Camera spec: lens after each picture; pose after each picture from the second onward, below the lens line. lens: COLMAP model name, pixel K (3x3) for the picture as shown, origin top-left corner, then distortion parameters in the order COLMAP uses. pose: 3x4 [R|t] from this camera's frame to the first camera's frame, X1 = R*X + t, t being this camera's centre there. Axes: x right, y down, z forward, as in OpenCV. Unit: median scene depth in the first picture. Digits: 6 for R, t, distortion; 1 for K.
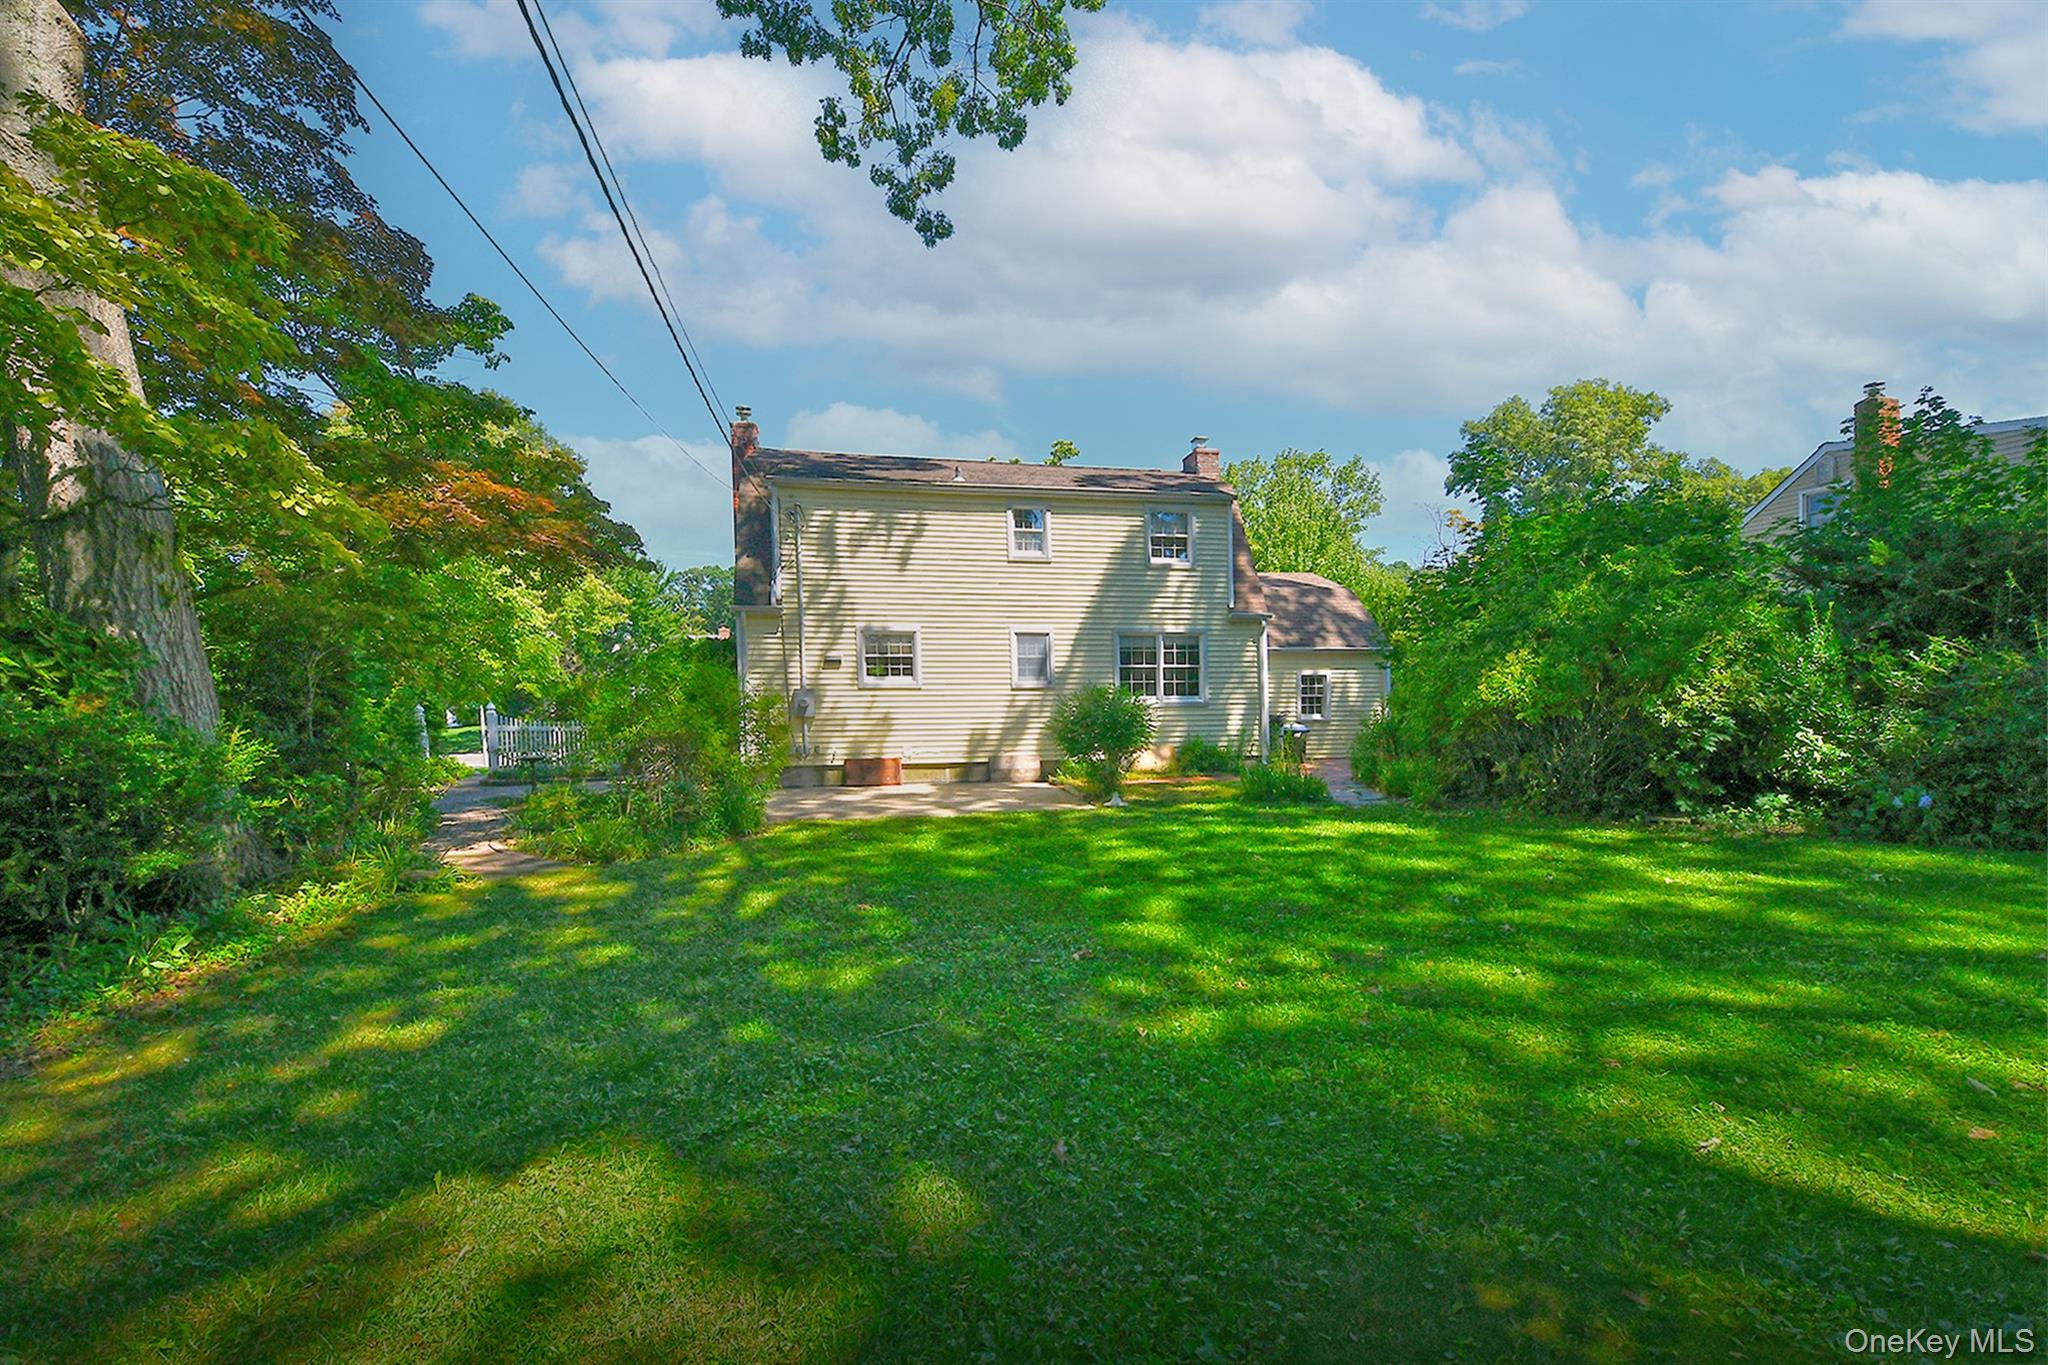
lens RADIAL K [[837.4, 0, 1032.7], [0, 837.4, 684.9], [0, 0, 1]] dist [-0.002905, -0.001134]
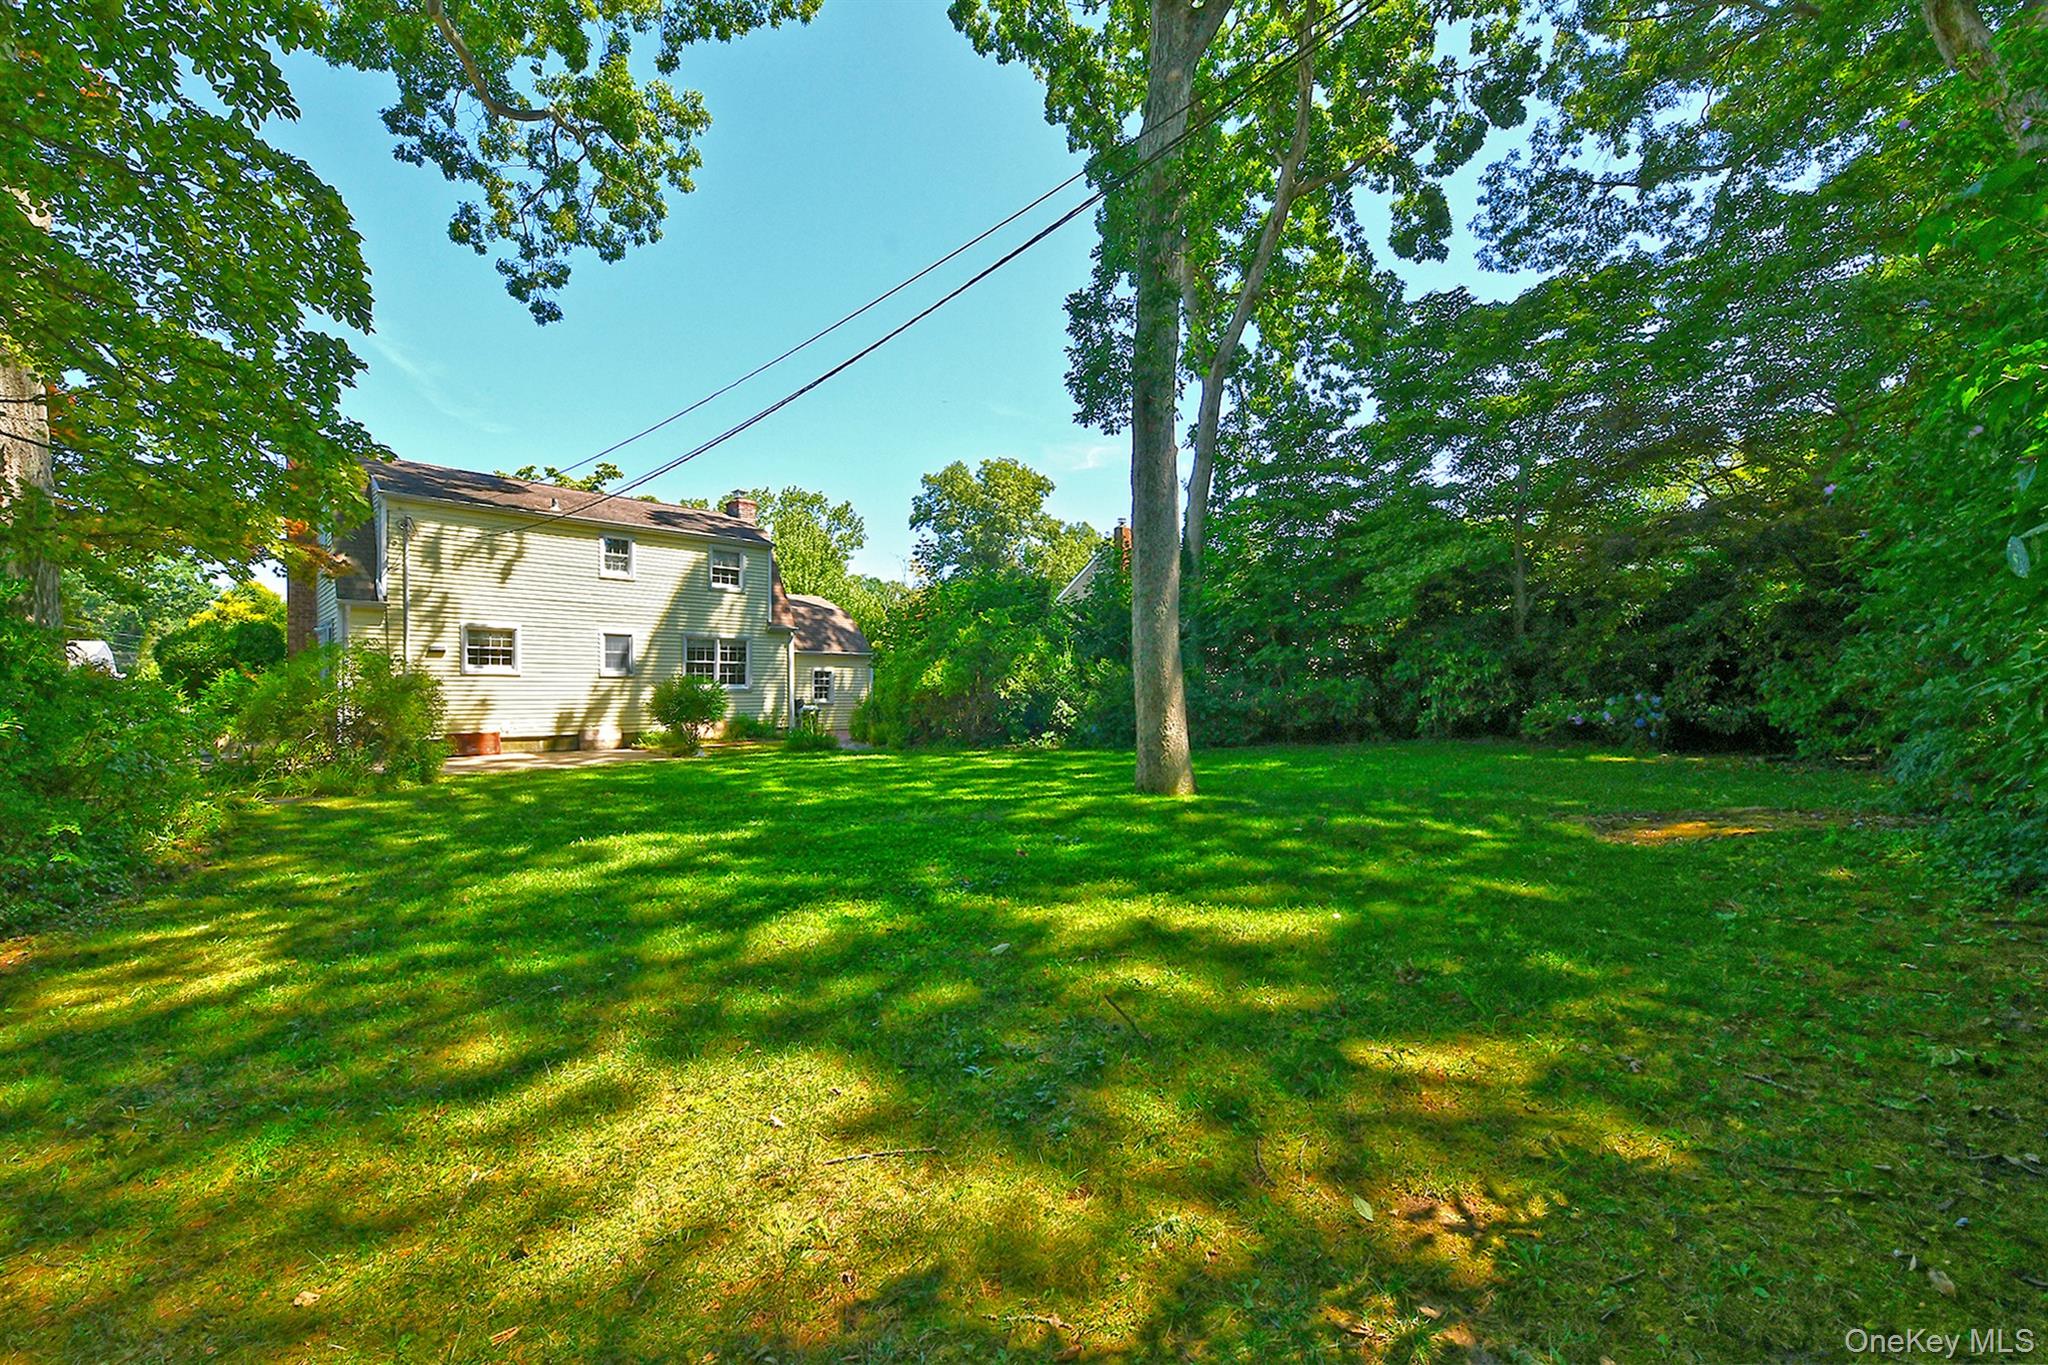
lens RADIAL K [[837.4, 0, 1041.2], [0, 837.4, 666.0], [0, 0, 1]] dist [-0.002905, -0.001134]
pose [[0.815990, 0.022950, 0.577610, -0.214638], [-0.011615, 0.999661, -0.023310, 0.010103], [-0.577949, 0.012311, 0.815980, -0.441300]]
